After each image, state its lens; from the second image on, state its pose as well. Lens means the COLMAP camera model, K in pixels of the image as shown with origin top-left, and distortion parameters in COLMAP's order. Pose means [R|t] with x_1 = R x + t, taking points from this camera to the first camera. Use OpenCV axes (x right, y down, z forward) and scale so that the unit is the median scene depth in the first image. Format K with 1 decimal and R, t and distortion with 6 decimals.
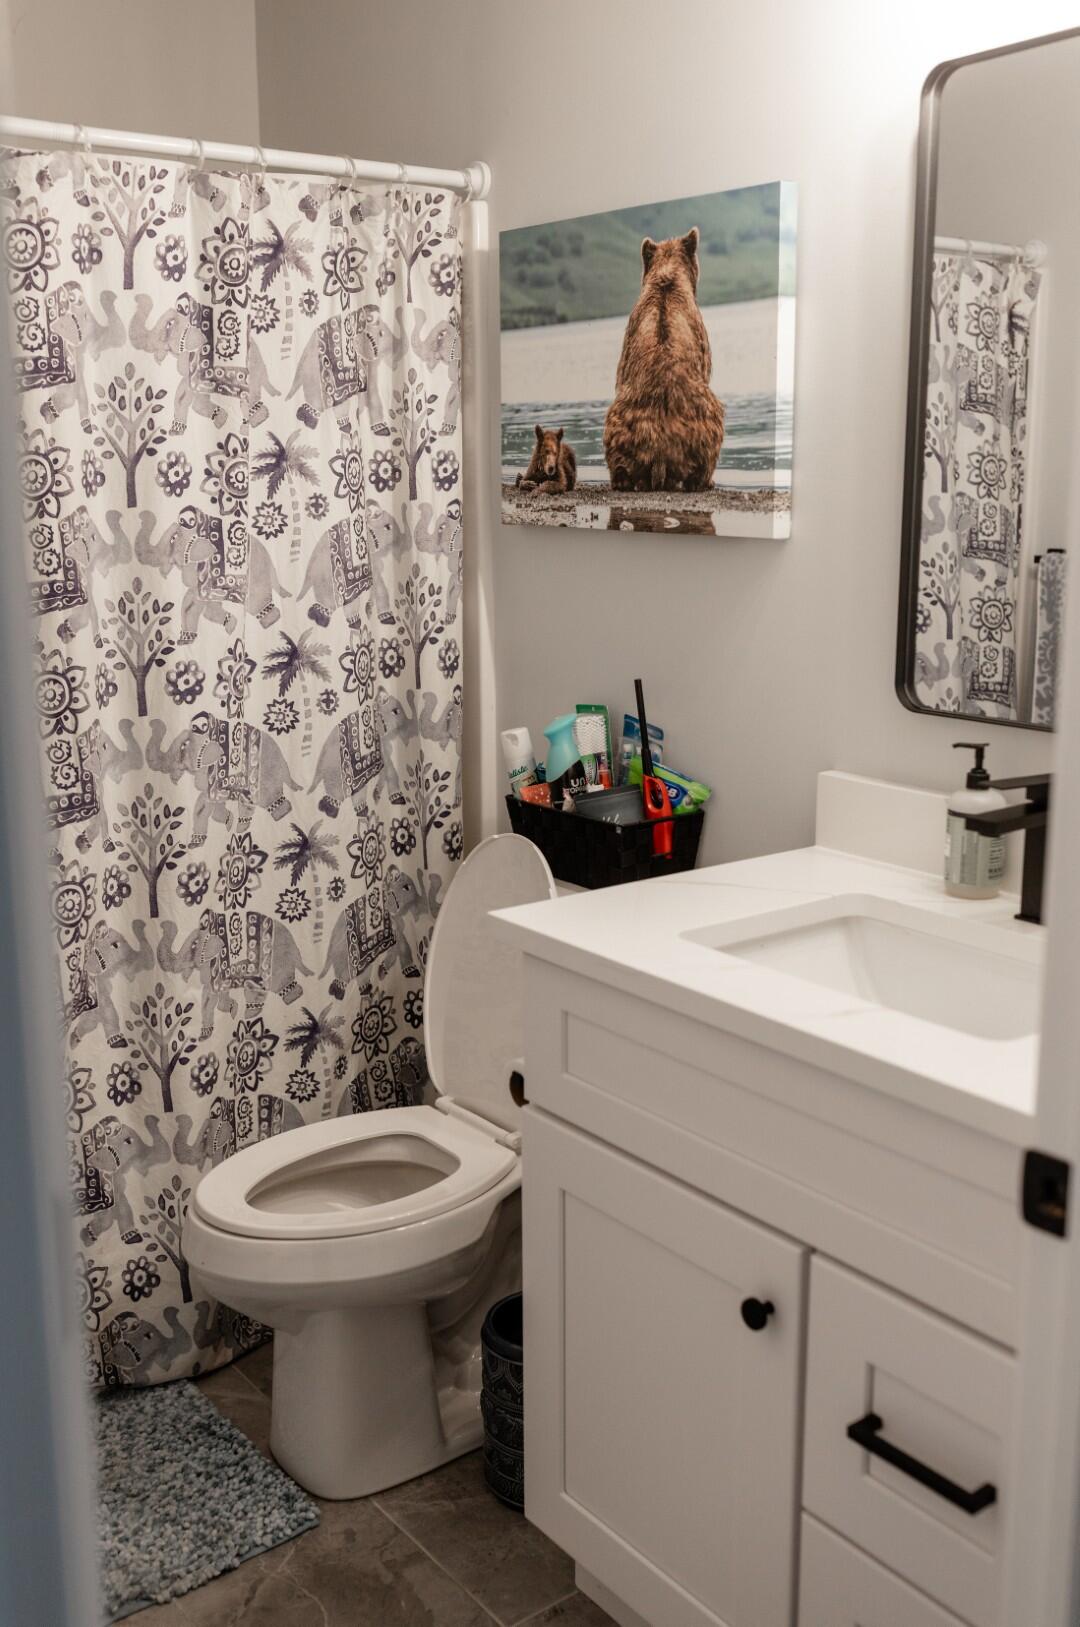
lens RADIAL K [[1615.8, 0, 539.4], [0, 1615.8, 808.1], [0, 0, 1]] dist [-0.016280, 0.000000]
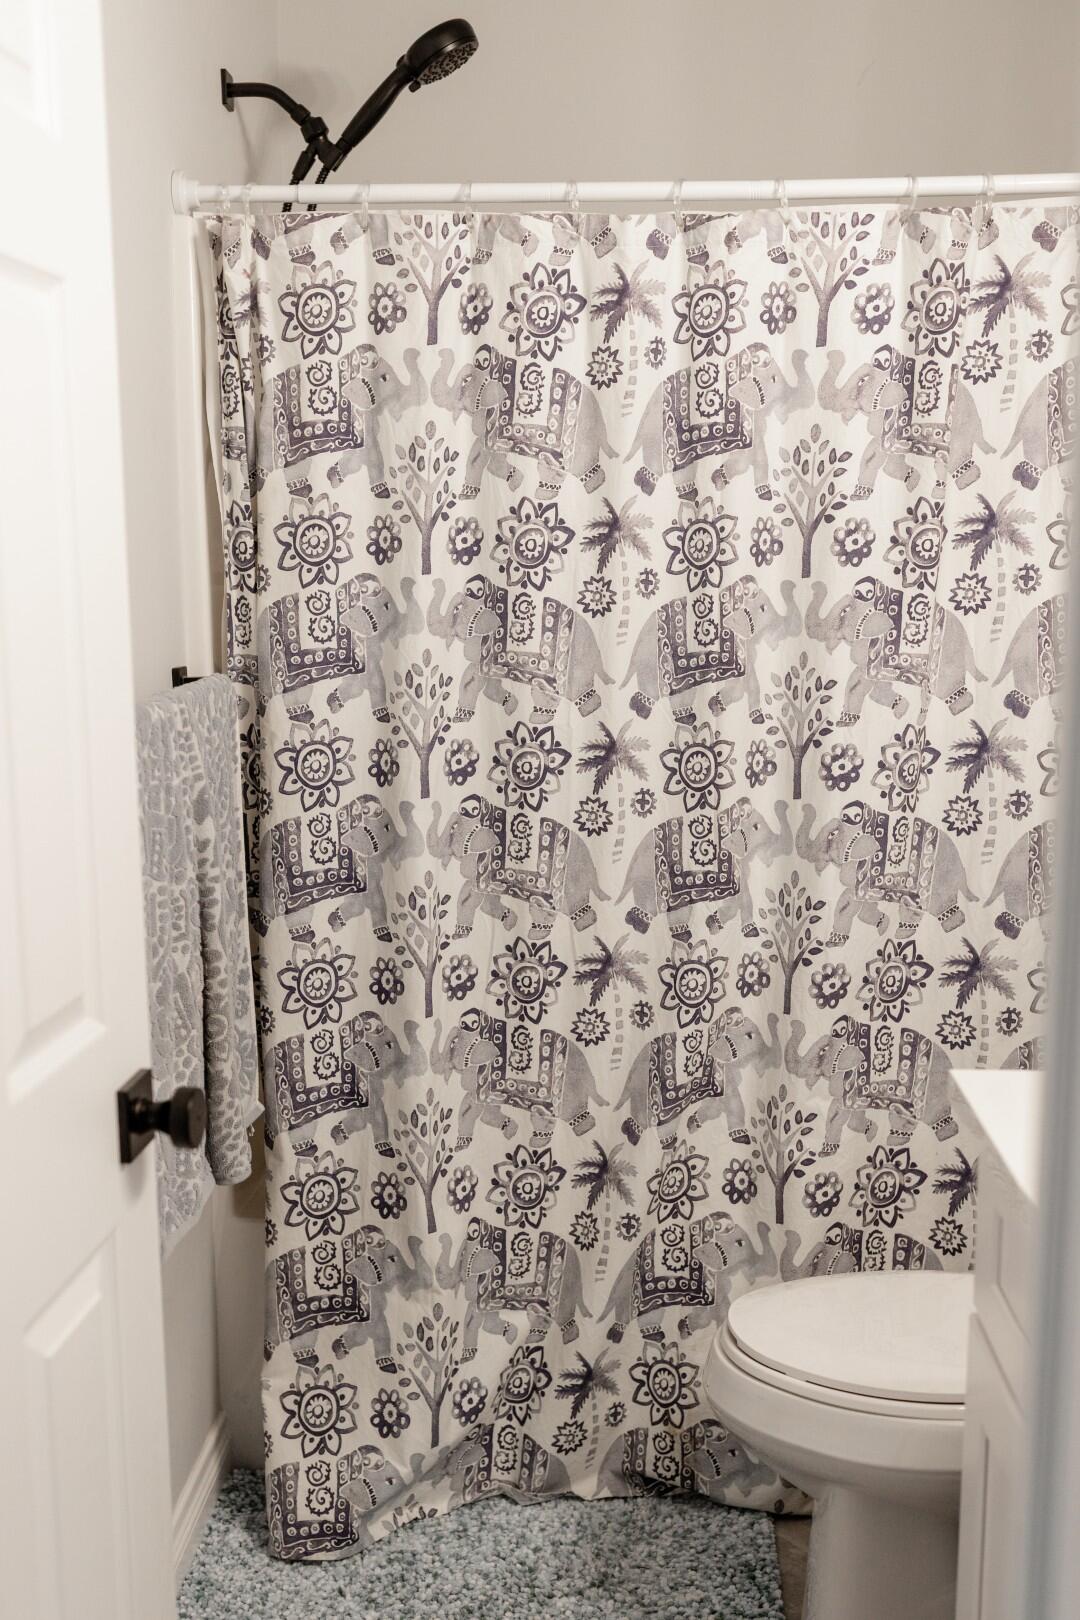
lens RADIAL K [[1608.9, 0, 539.8], [0, 1608.9, 817.3], [0, 0, 1]] dist [-0.016280, 0.000000]
pose [[0.749979, 0.108967, -0.652424, 0.253851], [-0.129867, 0.991398, 0.016297, -0.042621], [0.648588, 0.072506, 0.757679, 0.198320]]
